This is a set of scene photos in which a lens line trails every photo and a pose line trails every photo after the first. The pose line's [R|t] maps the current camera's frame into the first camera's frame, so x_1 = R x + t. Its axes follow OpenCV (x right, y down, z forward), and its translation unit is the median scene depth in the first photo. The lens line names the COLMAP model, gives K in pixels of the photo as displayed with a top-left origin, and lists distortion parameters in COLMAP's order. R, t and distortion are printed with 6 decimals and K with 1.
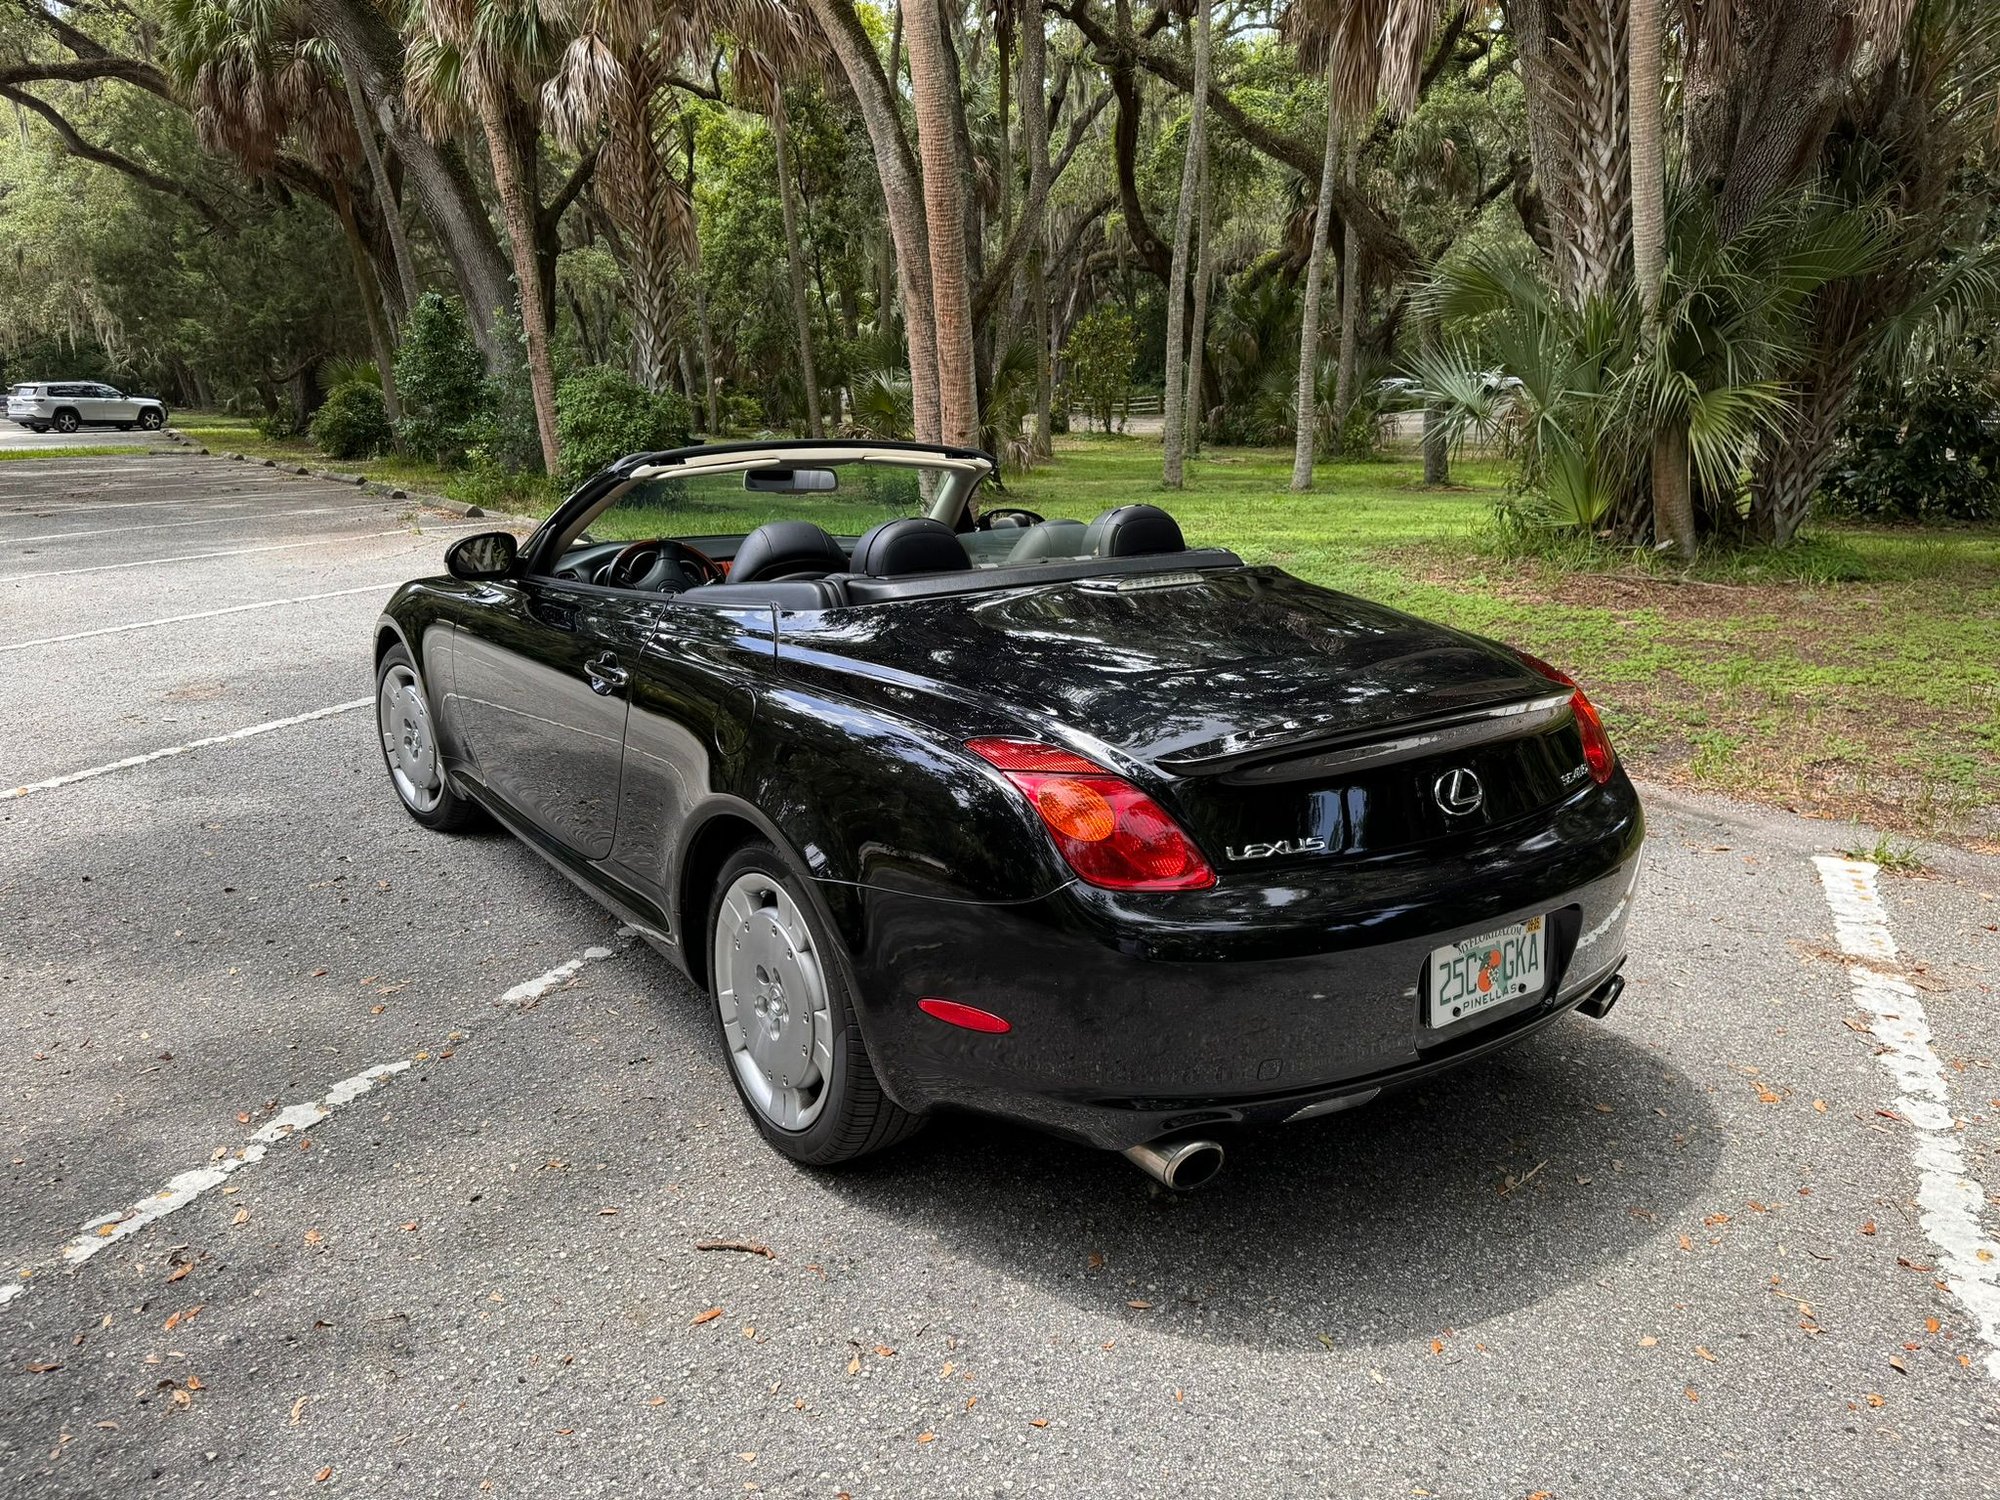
lens RADIAL K [[1426.7, 0, 1000.0], [0, 1426.7, 750.0], [0, 0, 1]] dist [0.022878, -0.027809]
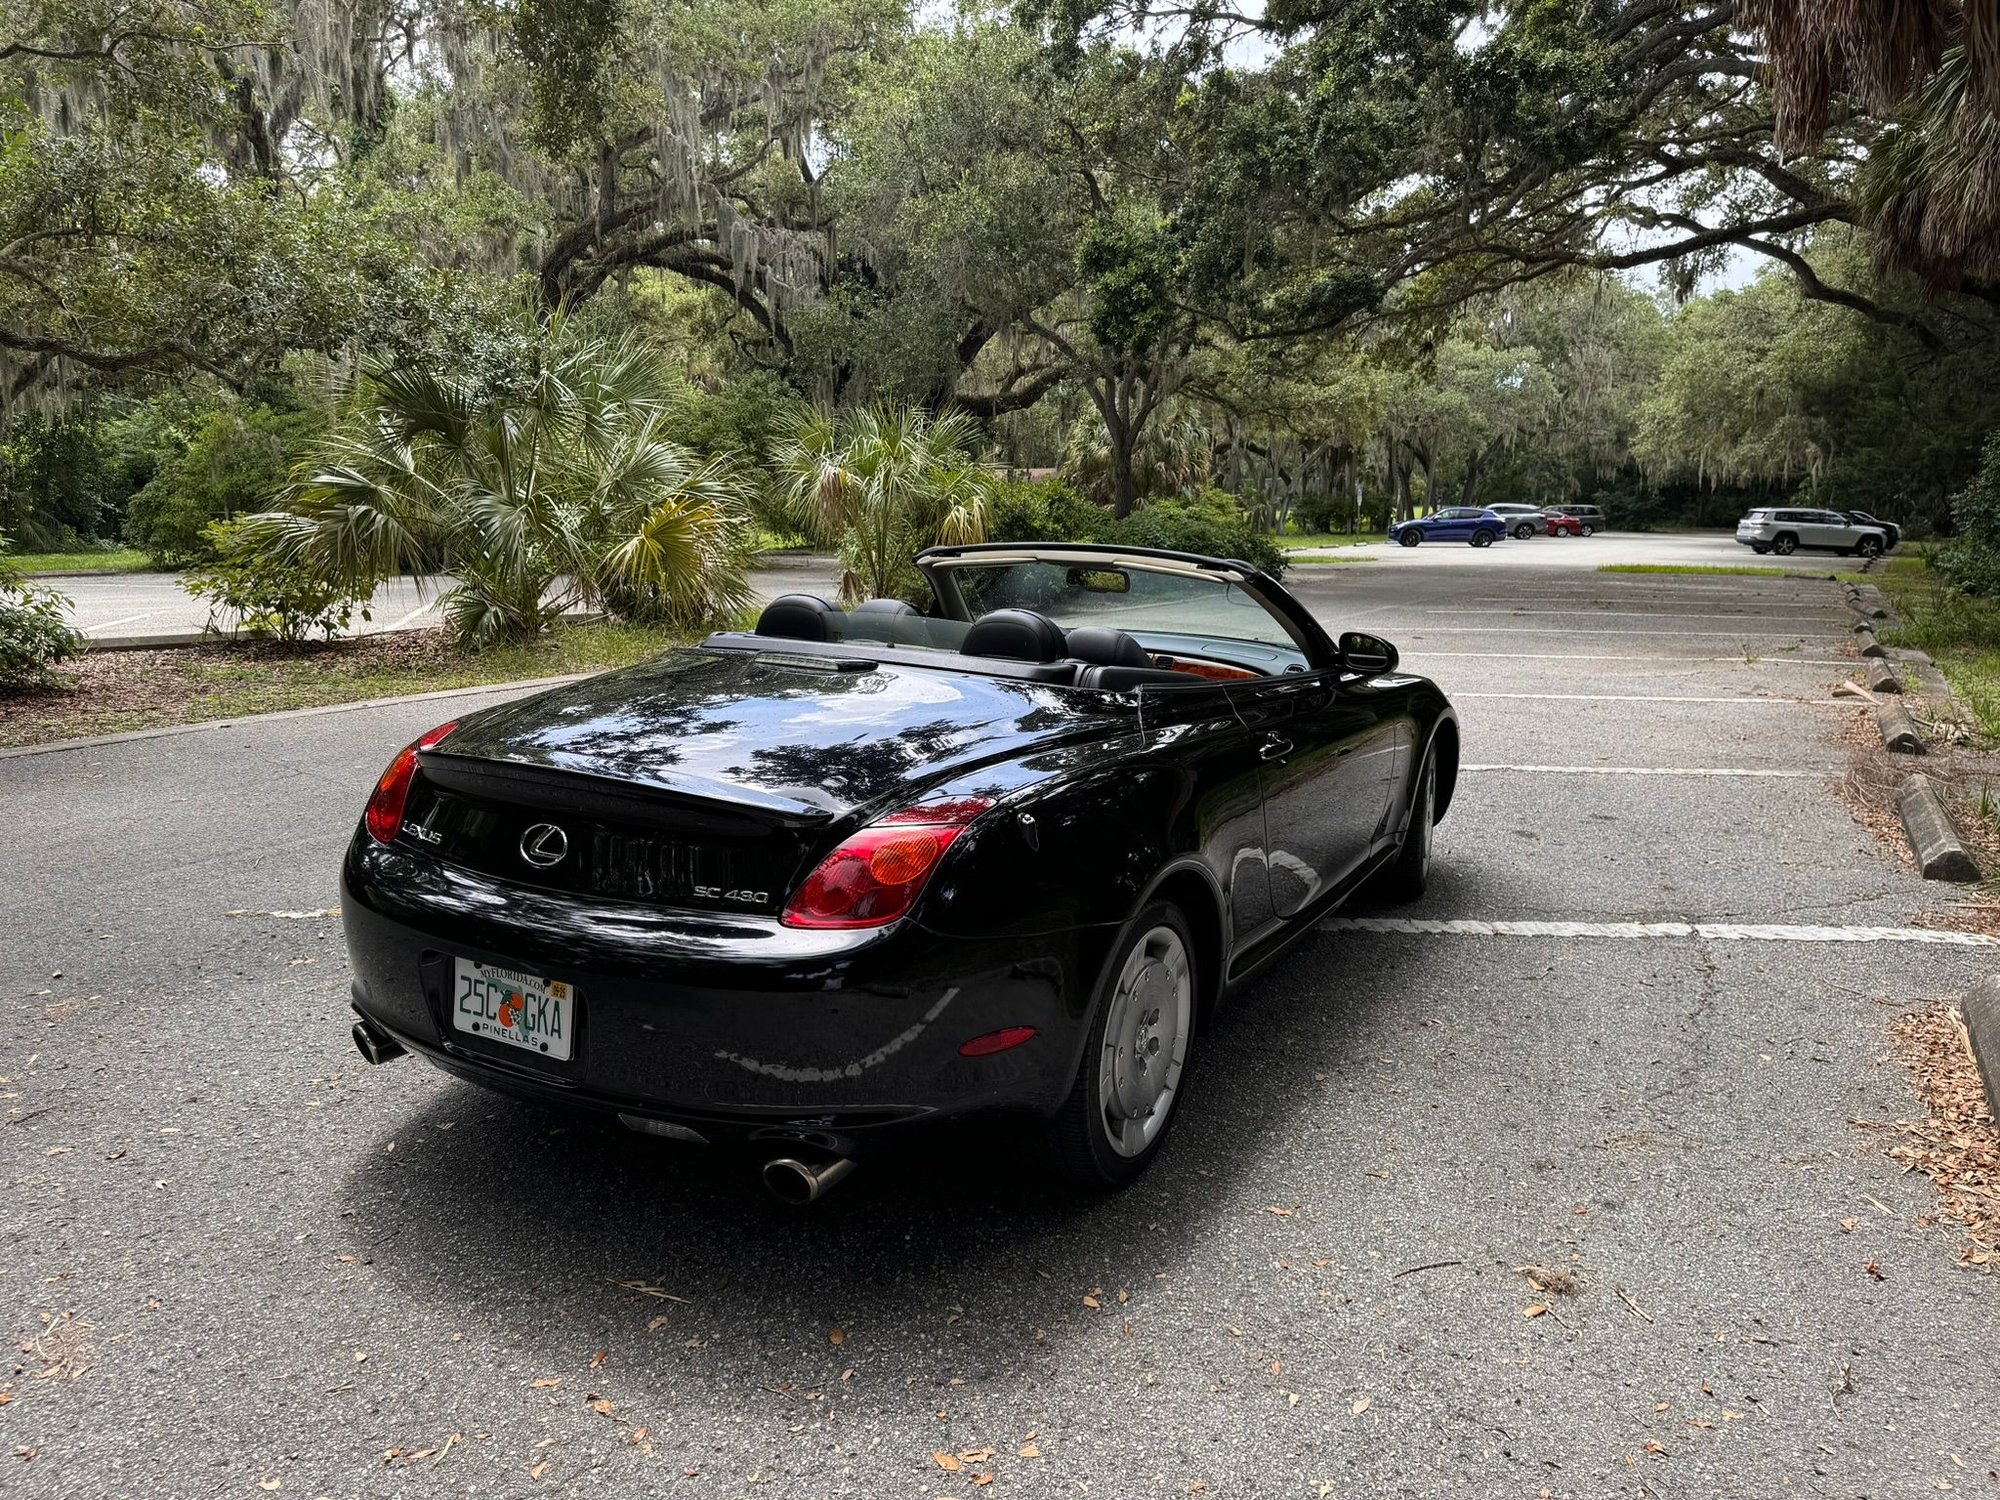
lens RADIAL K [[1426.7, 0, 1000.0], [0, 1426.7, 750.0], [0, 0, 1]] dist [0.022878, -0.027809]
pose [[0.422954, 0.168765, -0.890297, 1.399425], [-0.244802, 0.967252, 0.067054, -0.195610], [0.872457, 0.189586, 0.450417, 0.778441]]
